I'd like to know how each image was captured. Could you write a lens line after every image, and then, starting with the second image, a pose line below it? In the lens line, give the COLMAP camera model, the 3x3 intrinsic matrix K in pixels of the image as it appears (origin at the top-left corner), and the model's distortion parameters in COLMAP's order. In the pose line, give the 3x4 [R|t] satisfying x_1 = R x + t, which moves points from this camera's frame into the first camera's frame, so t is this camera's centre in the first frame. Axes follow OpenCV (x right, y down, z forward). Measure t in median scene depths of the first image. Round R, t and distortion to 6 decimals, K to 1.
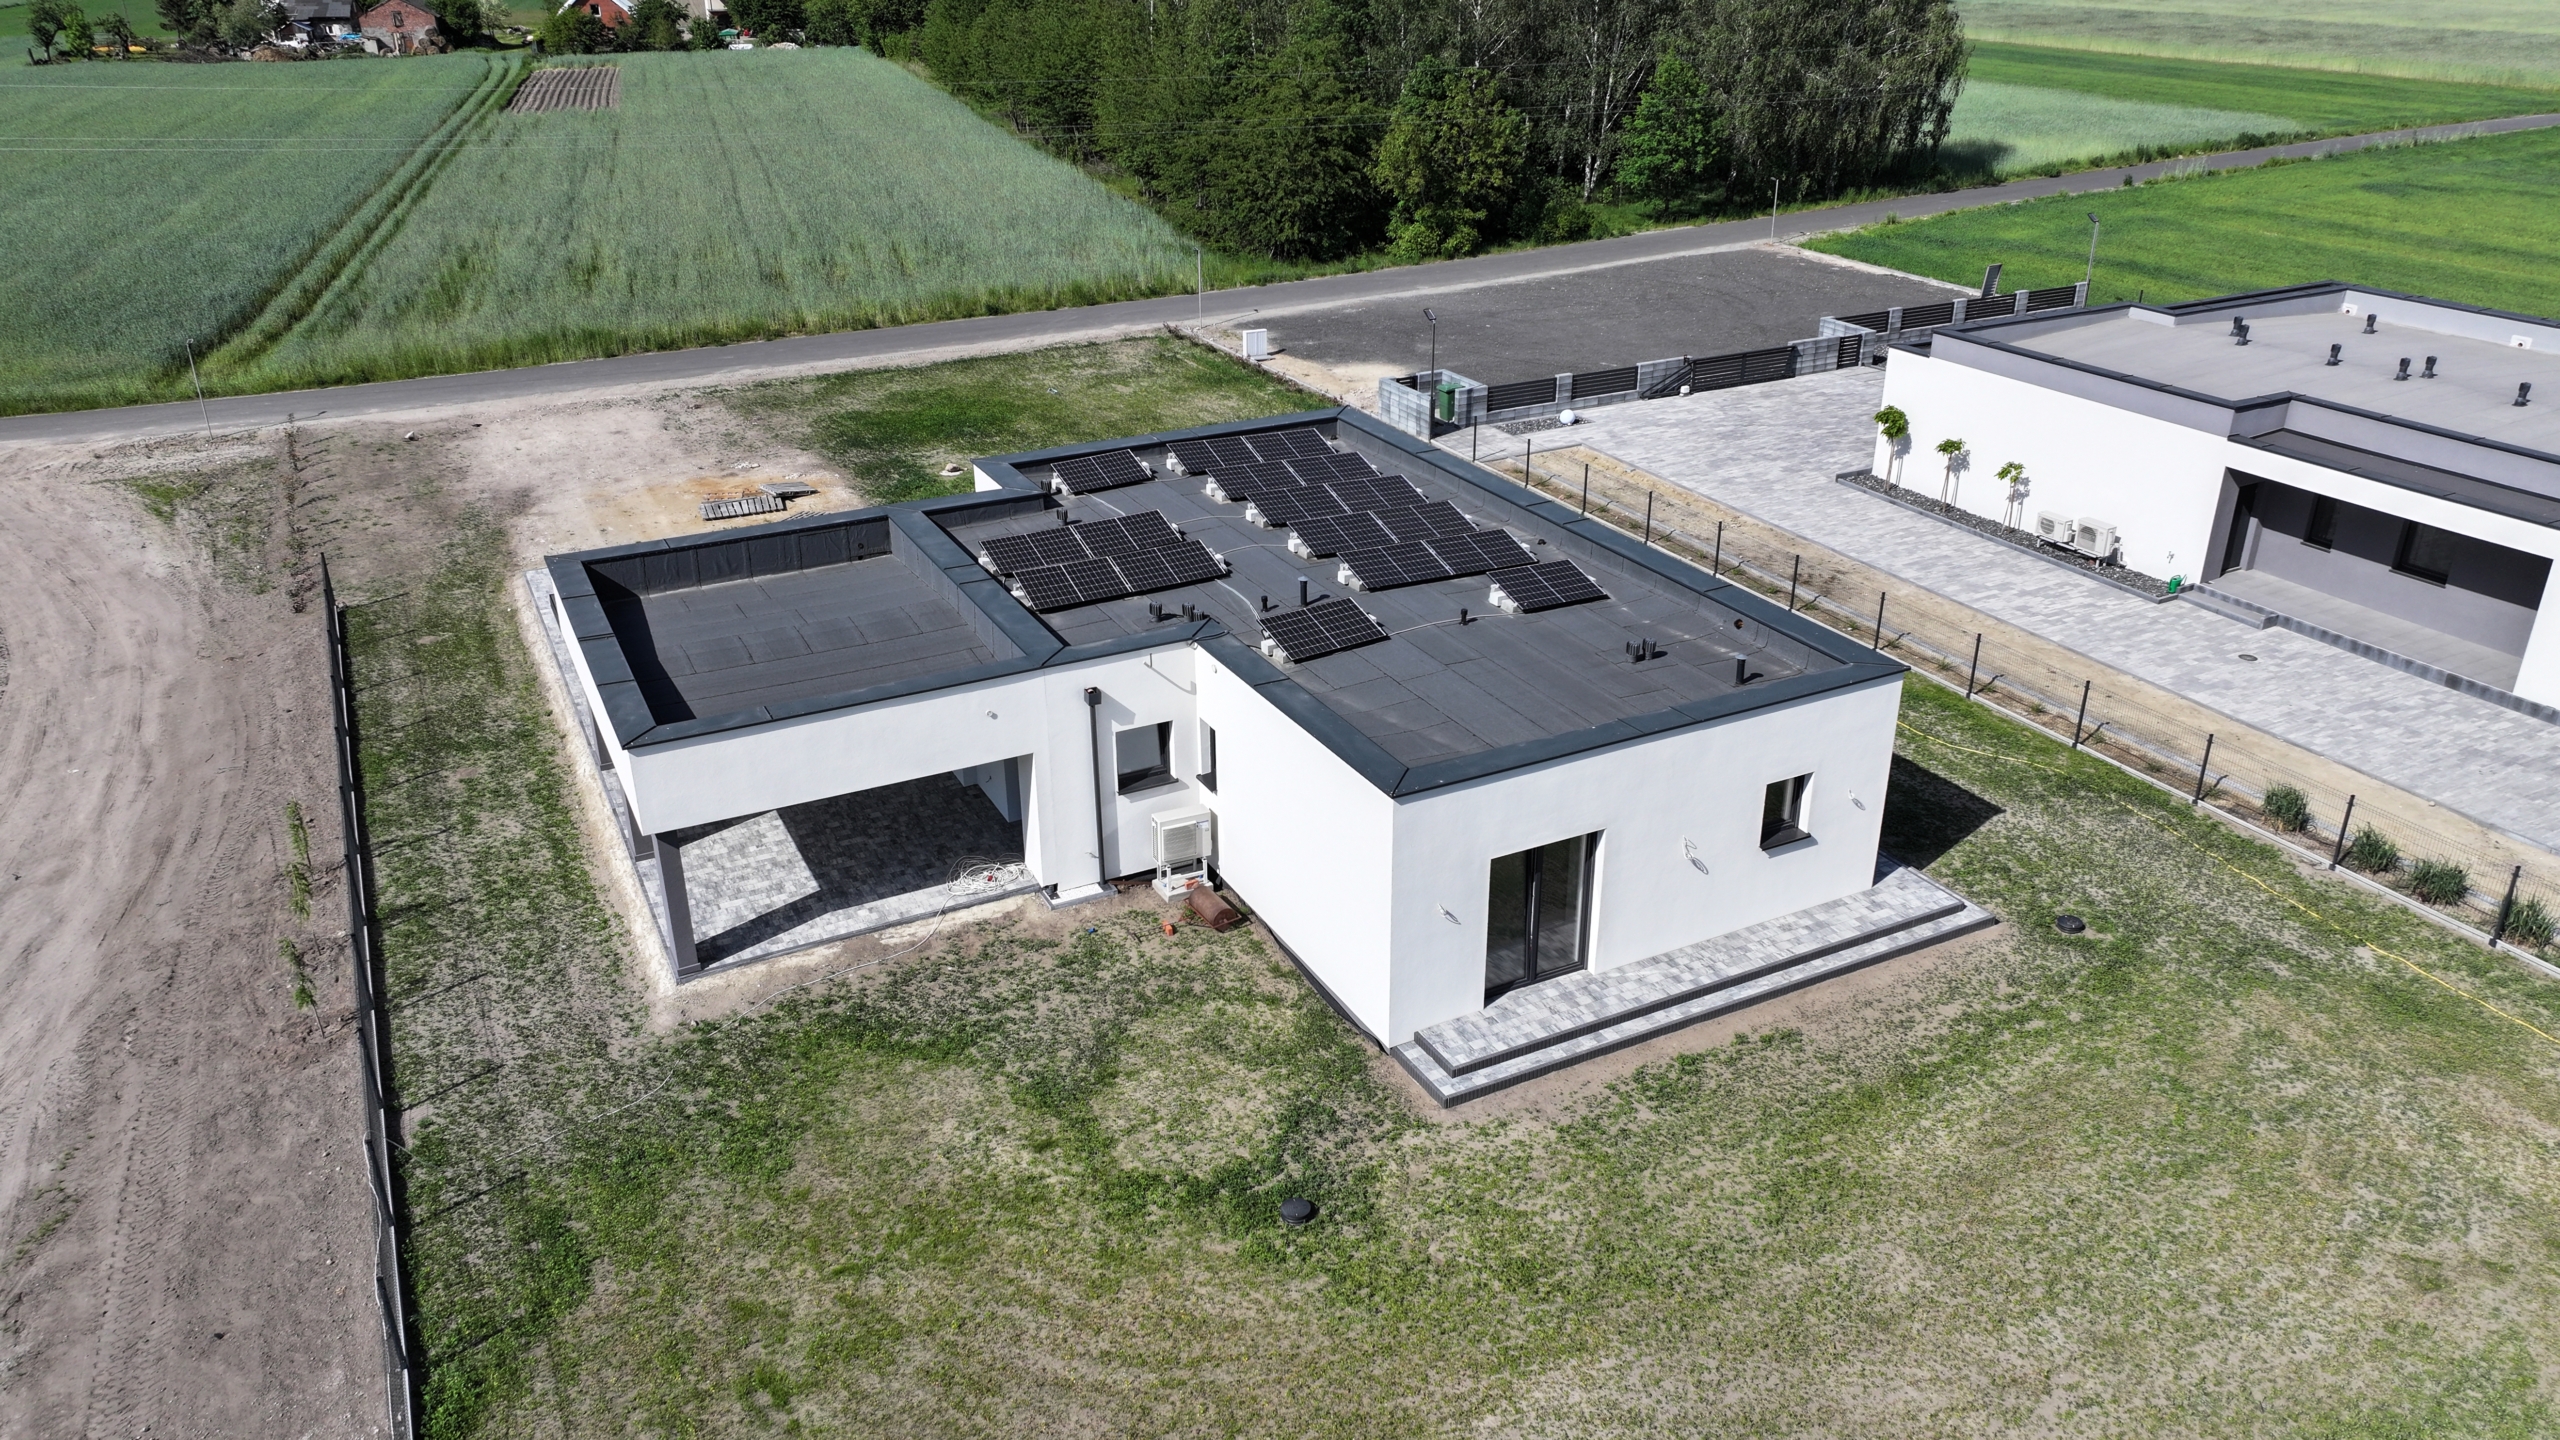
lens RADIAL K [[1794.7, 0, 1281.7], [0, 1794.7, 714.6], [0, 0, 1]] dist [0.002256, 0.008286]
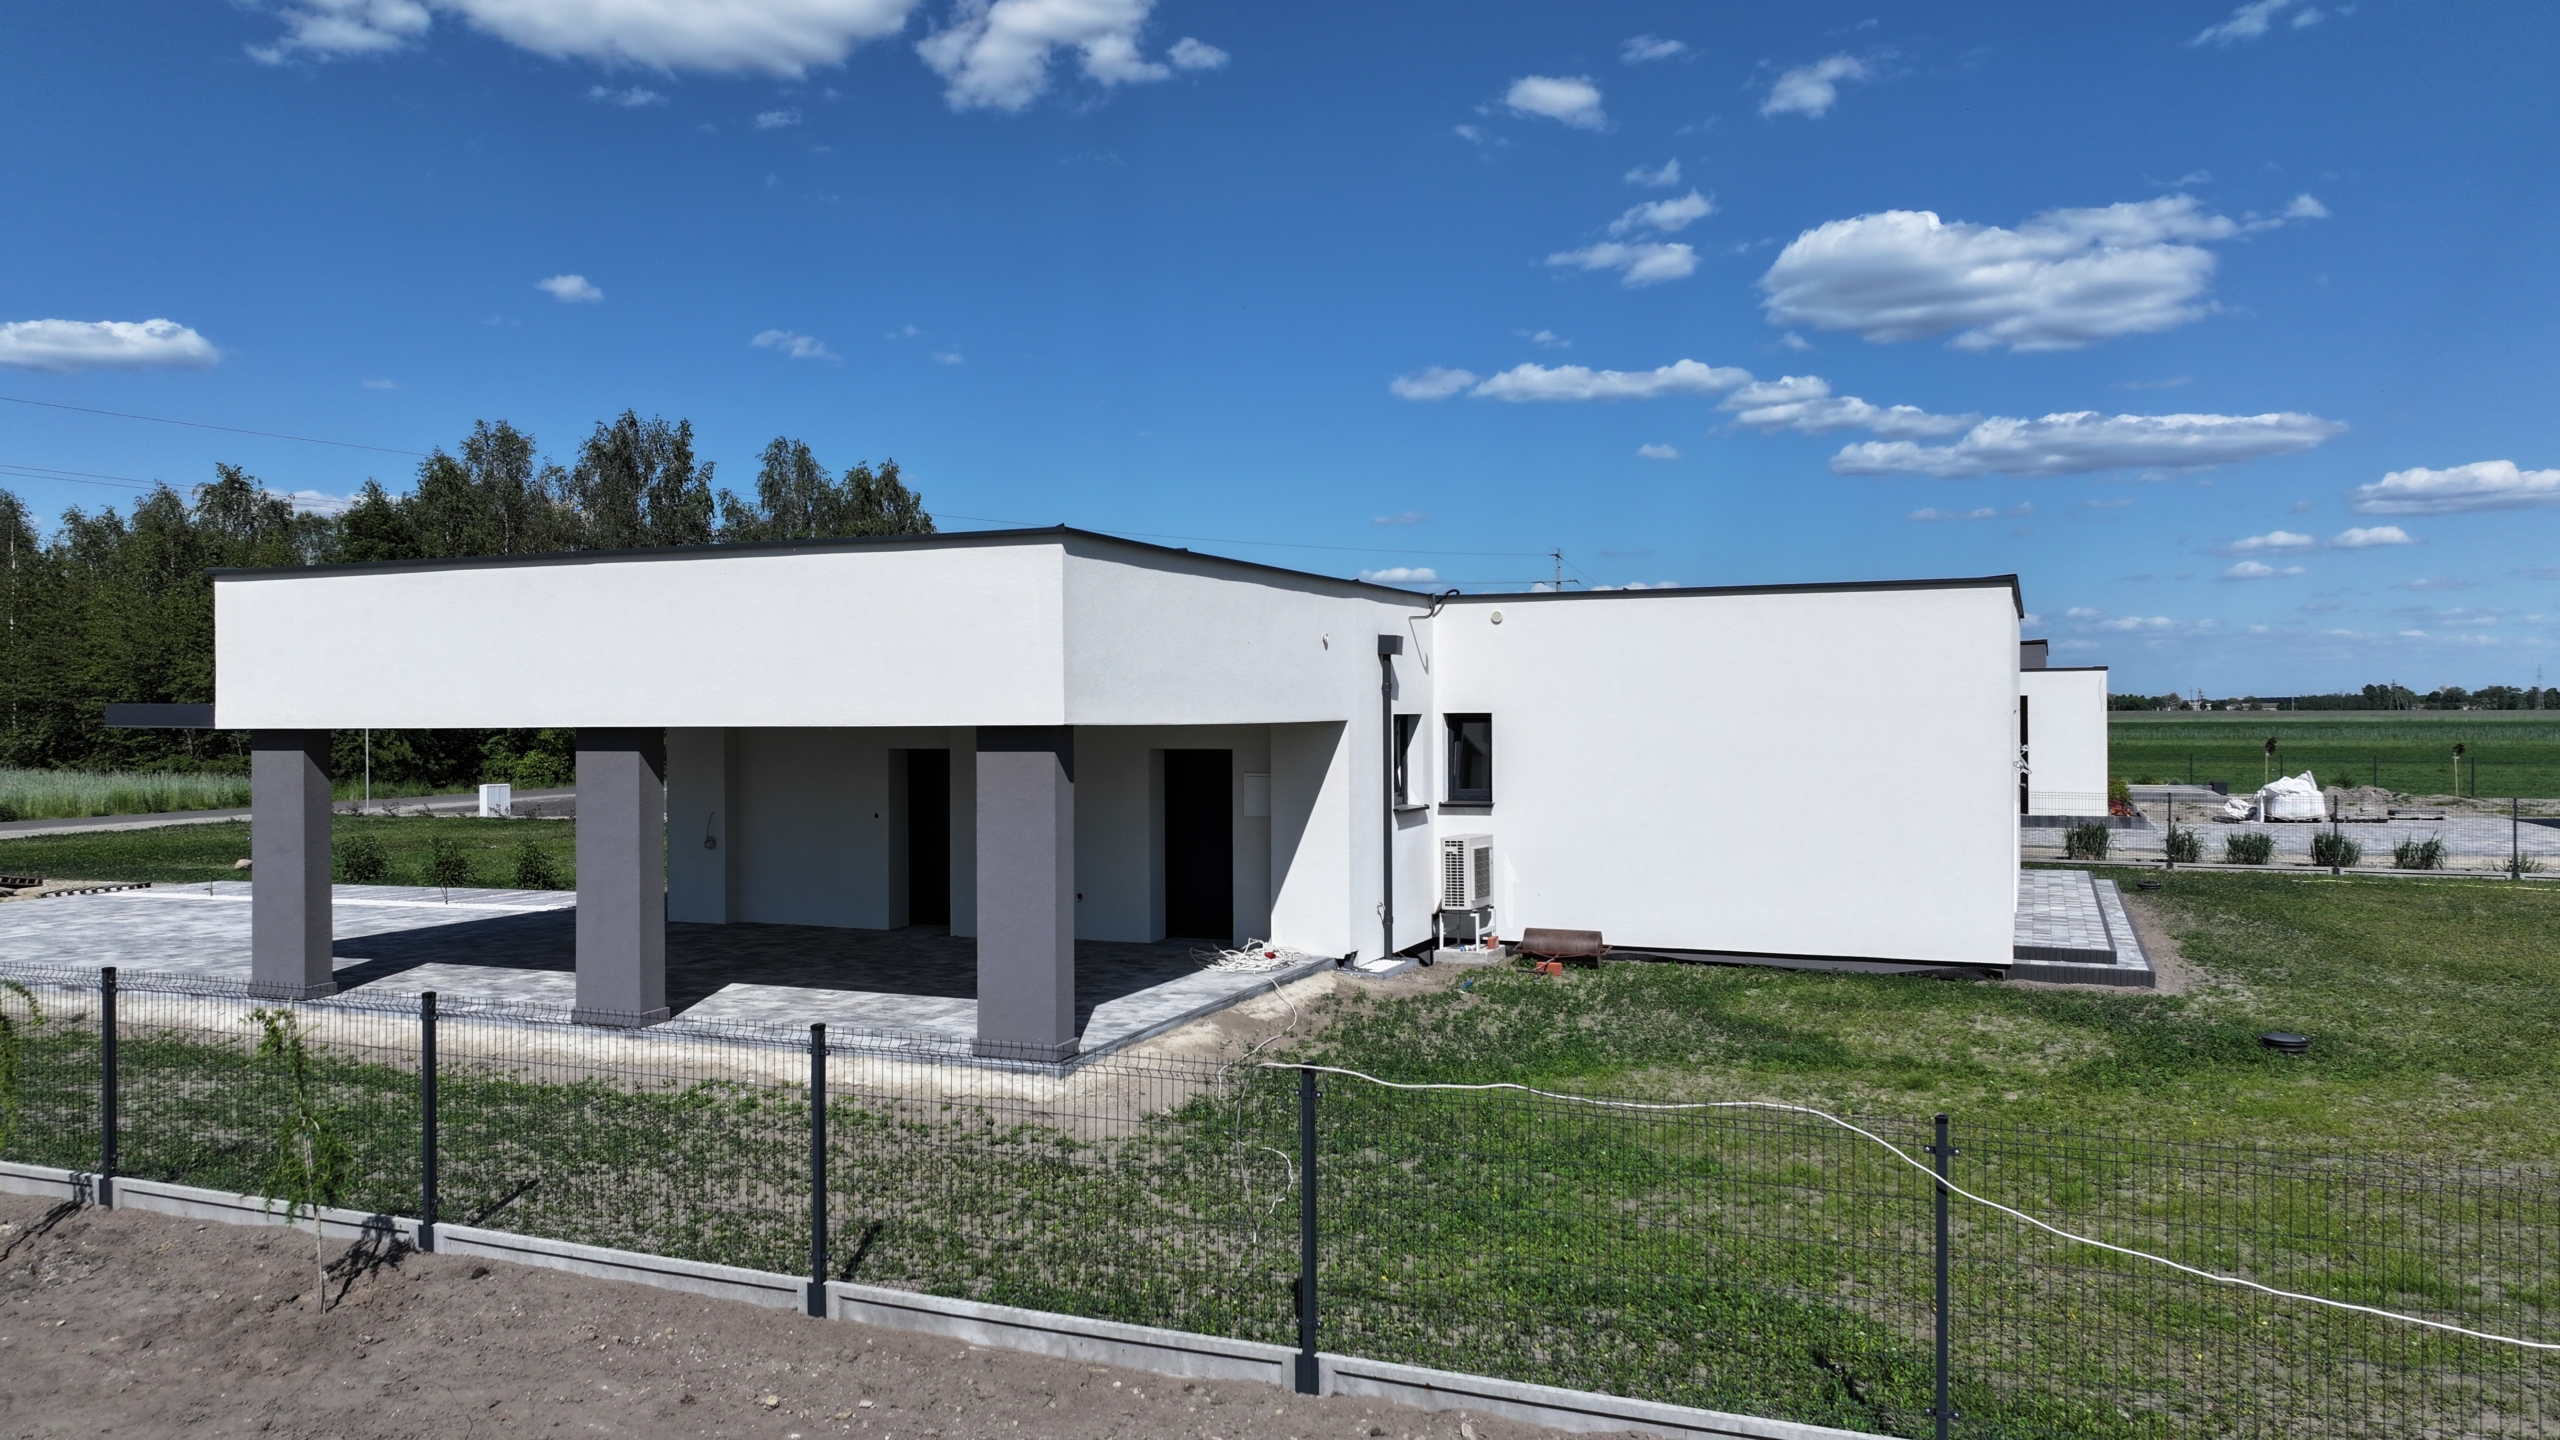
lens RADIAL K [[1794.7, 0, 1281.7], [0, 1794.7, 714.6], [0, 0, 1]] dist [0.002256, 0.008286]
pose [[0.764392, 0.002270, 0.644747, -0.383017], [0.267433, 0.908798, -0.320260, 0.147239], [-0.586672, 0.417231, 0.694071, 0.365317]]
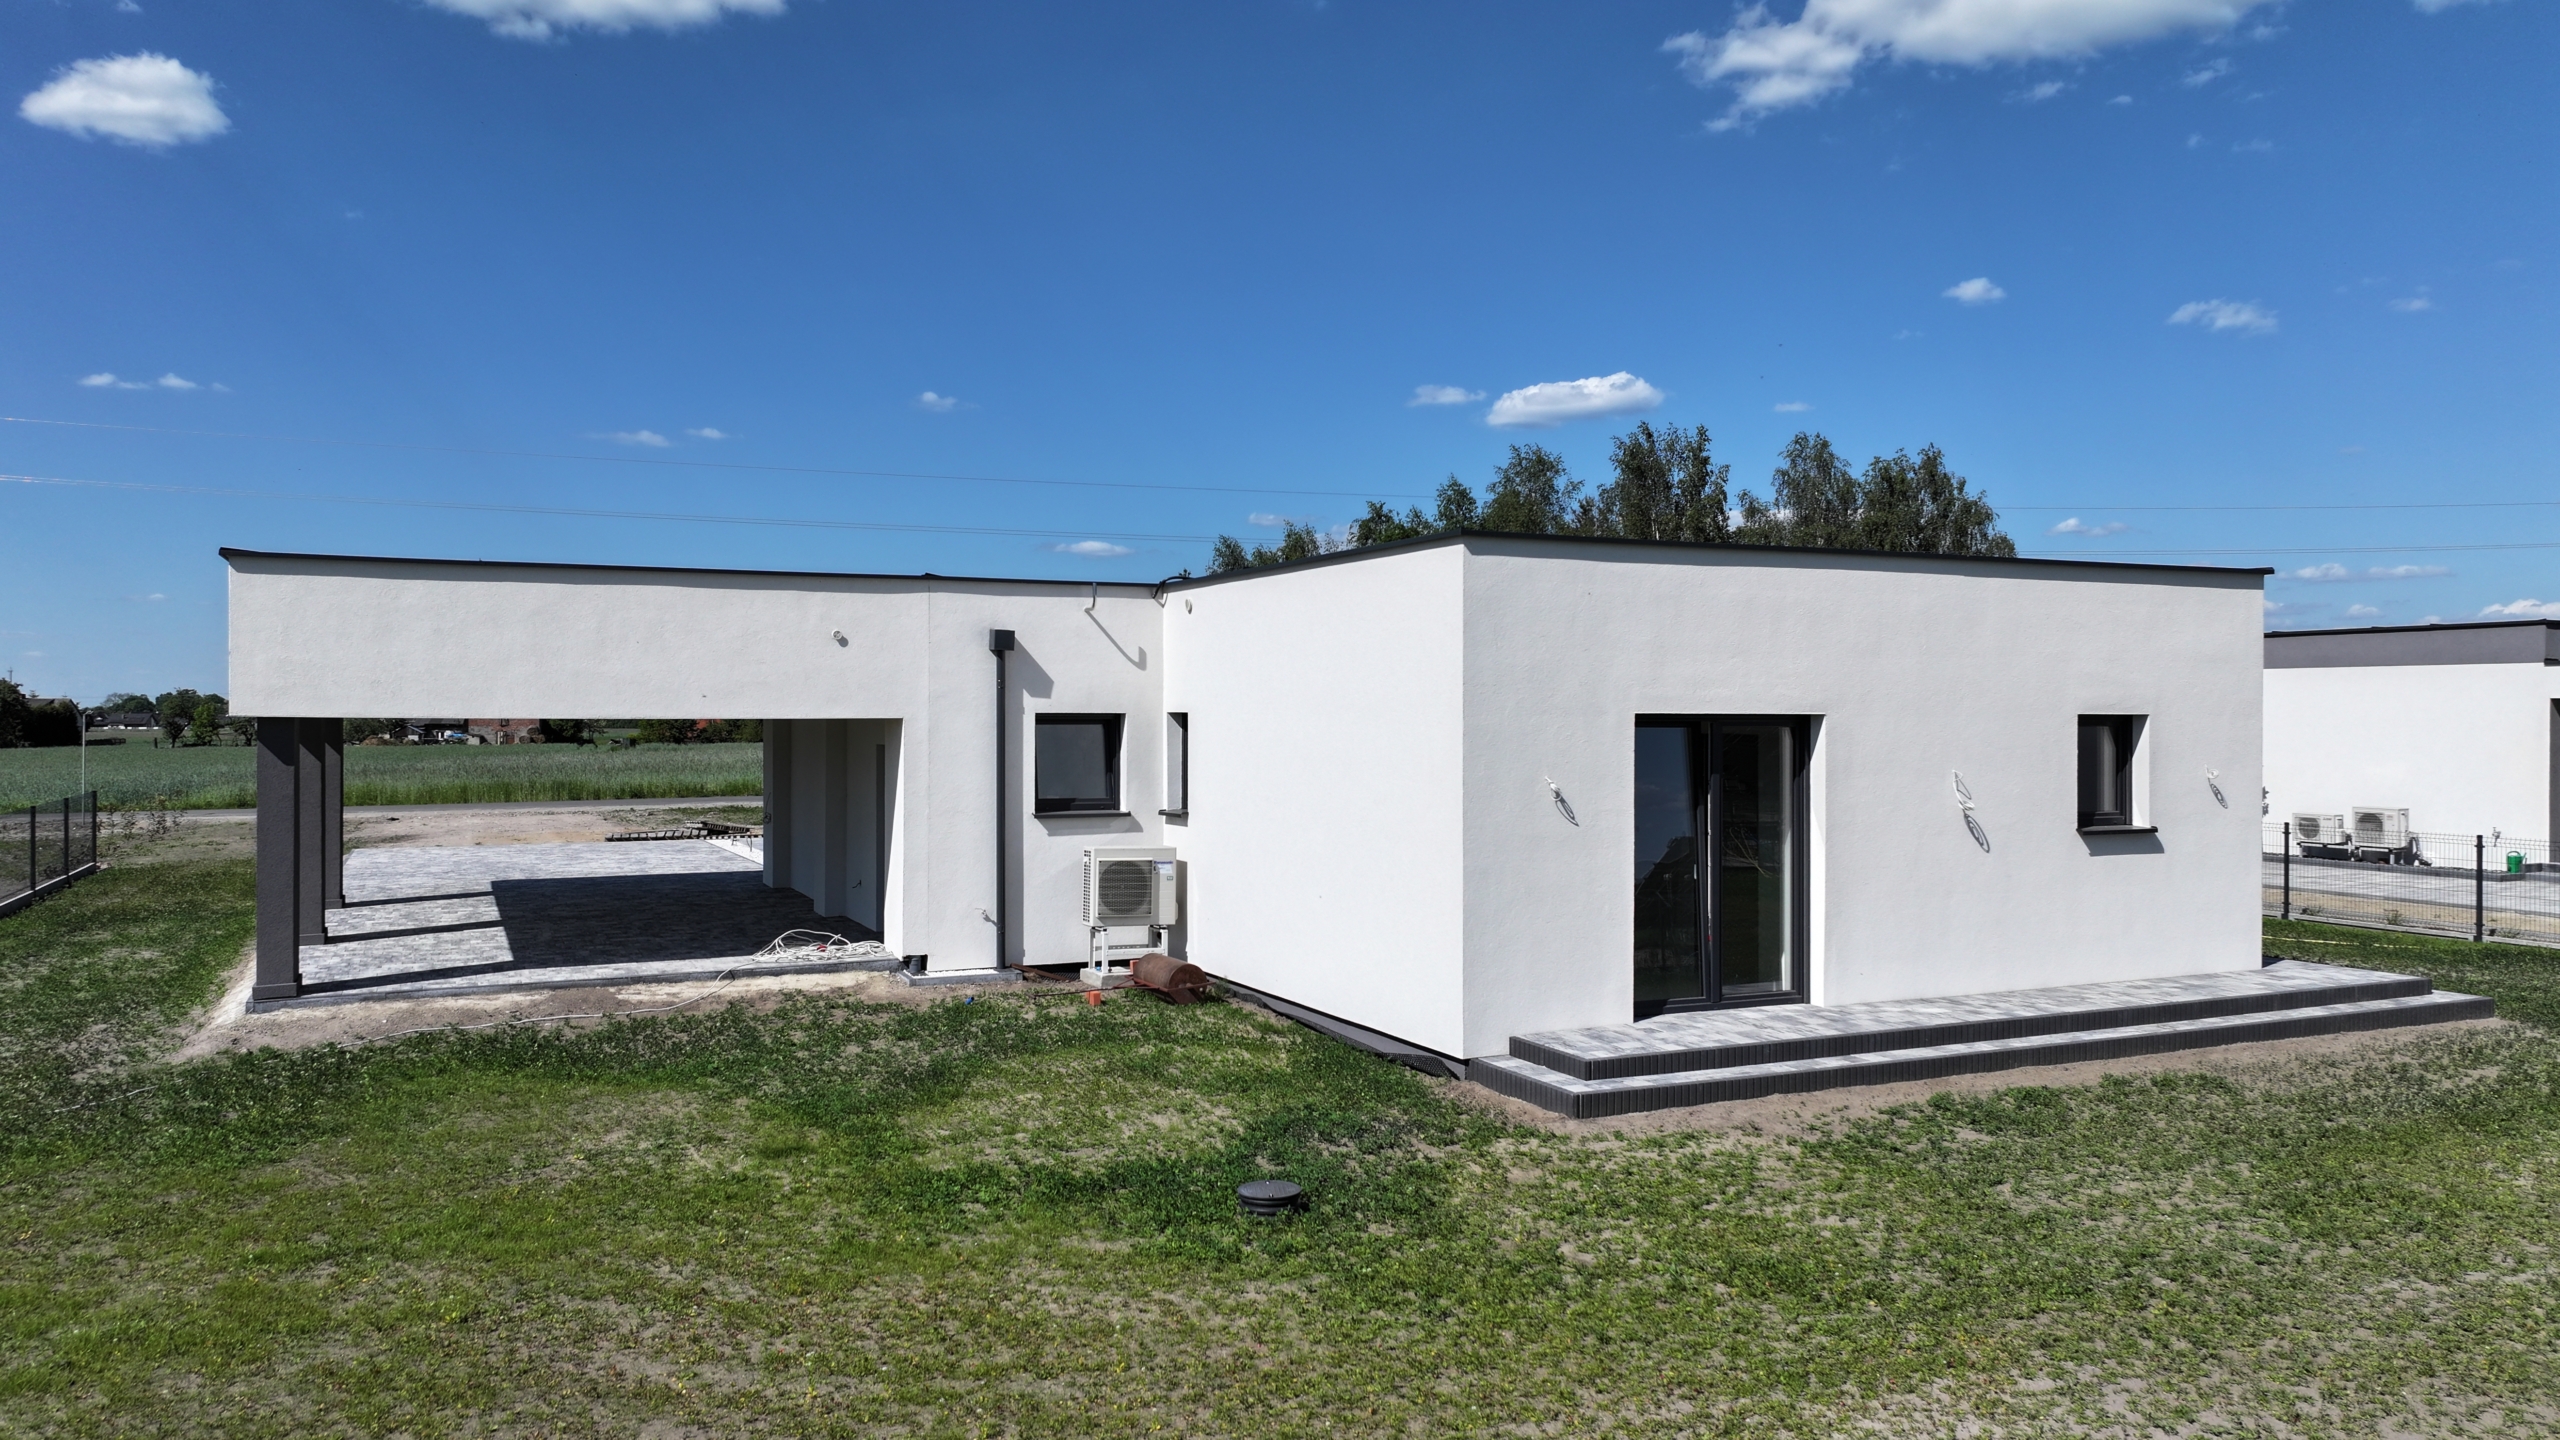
lens RADIAL K [[1794.7, 0, 1281.7], [0, 1794.7, 714.6], [0, 0, 1]] dist [0.002256, 0.008286]
pose [[0.999247, 0.009910, -0.037513, 0.014454], [-0.024599, 0.909494, -0.414988, 0.187264], [0.030006, 0.415598, 0.909053, 0.273823]]
